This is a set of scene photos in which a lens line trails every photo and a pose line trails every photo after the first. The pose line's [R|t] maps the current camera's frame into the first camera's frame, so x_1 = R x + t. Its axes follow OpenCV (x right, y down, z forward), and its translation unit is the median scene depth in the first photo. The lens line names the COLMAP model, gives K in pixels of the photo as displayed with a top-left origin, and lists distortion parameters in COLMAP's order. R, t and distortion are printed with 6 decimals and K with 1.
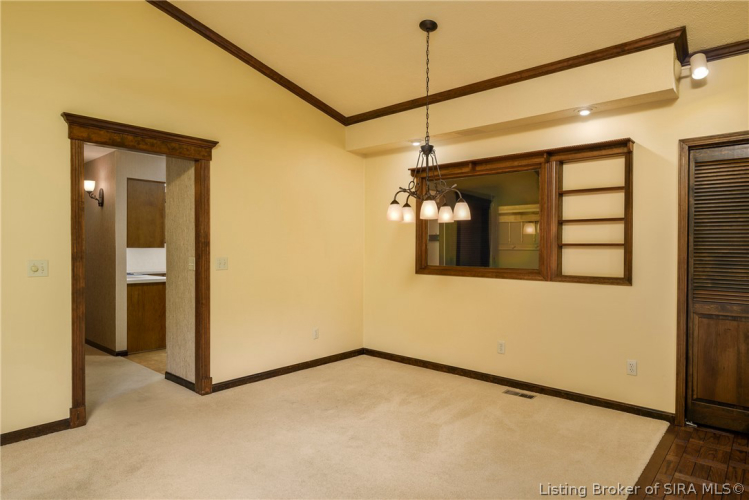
lens RADIAL K [[446.1, 0, 374.5], [0, 446.1, 250.0], [0, 0, 1]] dist [-0.003424, -0.001018]
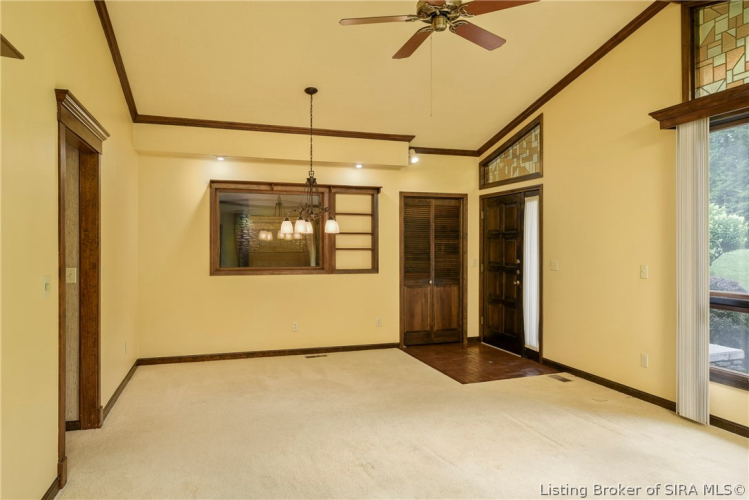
lens RADIAL K [[493.6, 0, 375.5], [0, 493.6, 246.1], [0, 0, 1]] dist [-0.000345, -0.000546]
pose [[0.499950, -0.000563, 0.866054, -1.021541], [0.008769, 0.999952, -0.004412, -0.013883], [-0.866010, 0.009800, 0.499931, 0.072992]]
